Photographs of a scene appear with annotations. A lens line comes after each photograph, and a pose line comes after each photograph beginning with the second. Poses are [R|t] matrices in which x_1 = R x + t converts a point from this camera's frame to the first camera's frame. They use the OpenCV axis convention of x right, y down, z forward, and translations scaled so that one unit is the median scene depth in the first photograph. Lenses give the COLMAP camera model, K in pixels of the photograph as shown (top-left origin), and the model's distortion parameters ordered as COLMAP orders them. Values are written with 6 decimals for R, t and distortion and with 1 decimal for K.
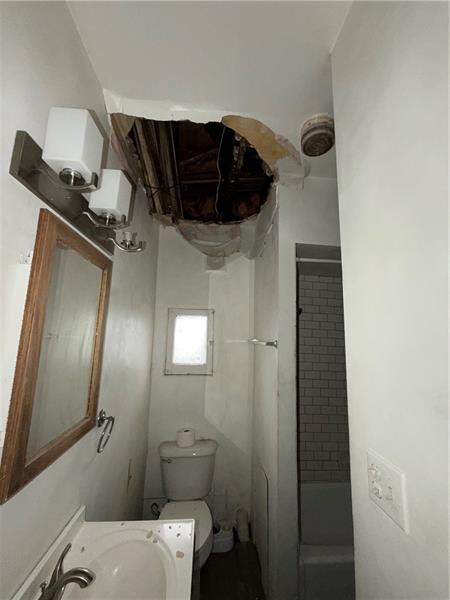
lens RADIAL K [[240.3, 0, 225.0], [0, 240.3, 300.0], [0, 0, 1]] dist [0.000173, 0.000016]
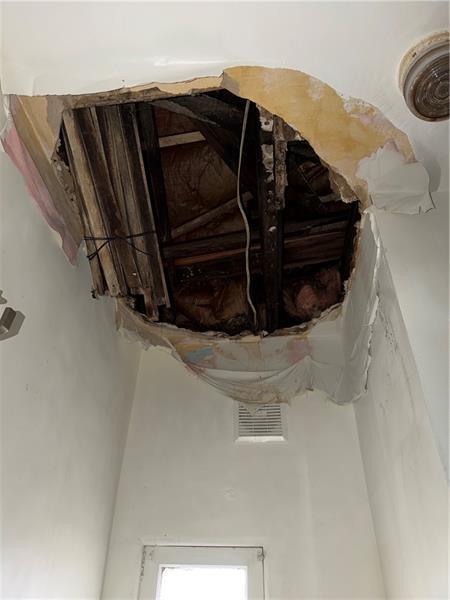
lens RADIAL K [[410.6, 0, 225.0], [0, 410.6, 300.0], [0, 0, 1]] dist [0.003659, -0.001497]
pose [[0.983095, -0.113341, -0.143802, 0.033472], [0.025887, 0.863530, -0.503632, 0.034843], [0.181259, 0.491395, 0.851866, 0.302077]]
